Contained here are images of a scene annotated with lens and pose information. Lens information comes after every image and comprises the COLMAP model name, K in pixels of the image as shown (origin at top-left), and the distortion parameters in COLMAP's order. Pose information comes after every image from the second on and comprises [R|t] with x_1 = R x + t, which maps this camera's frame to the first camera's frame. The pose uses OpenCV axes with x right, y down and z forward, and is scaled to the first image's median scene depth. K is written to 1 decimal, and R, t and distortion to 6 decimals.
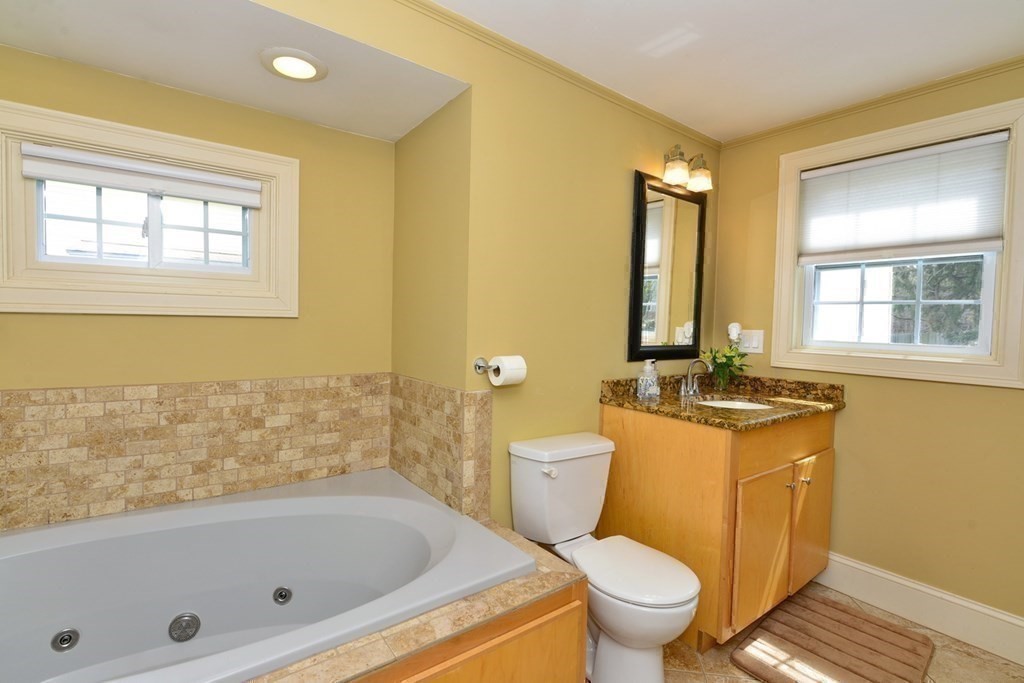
lens RADIAL K [[467.6, 0, 510.4], [0, 467.6, 342.4], [0, 0, 1]] dist [-0.021146, 0.001541]
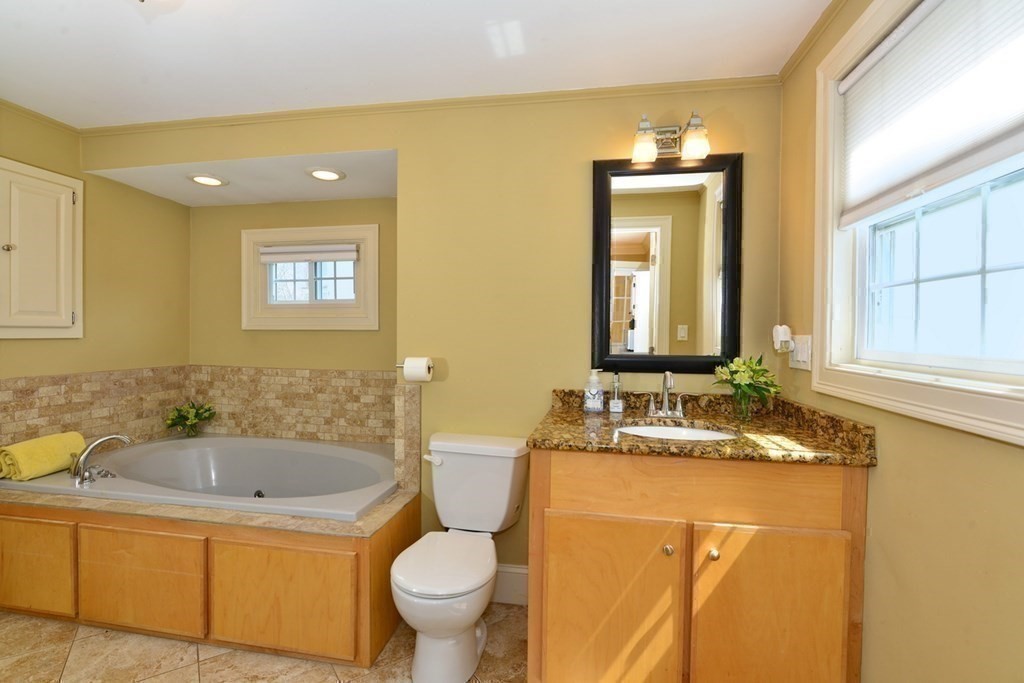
lens RADIAL K [[467.6, 0, 509.9], [0, 467.6, 340.3], [0, 0, 1]] dist [-0.021146, 0.001541]
pose [[0.680962, -0.005894, -0.732295, 1.021950], [-0.022751, 0.999315, -0.029200, 0.014420], [0.731965, 0.036545, 0.680362, 0.337699]]
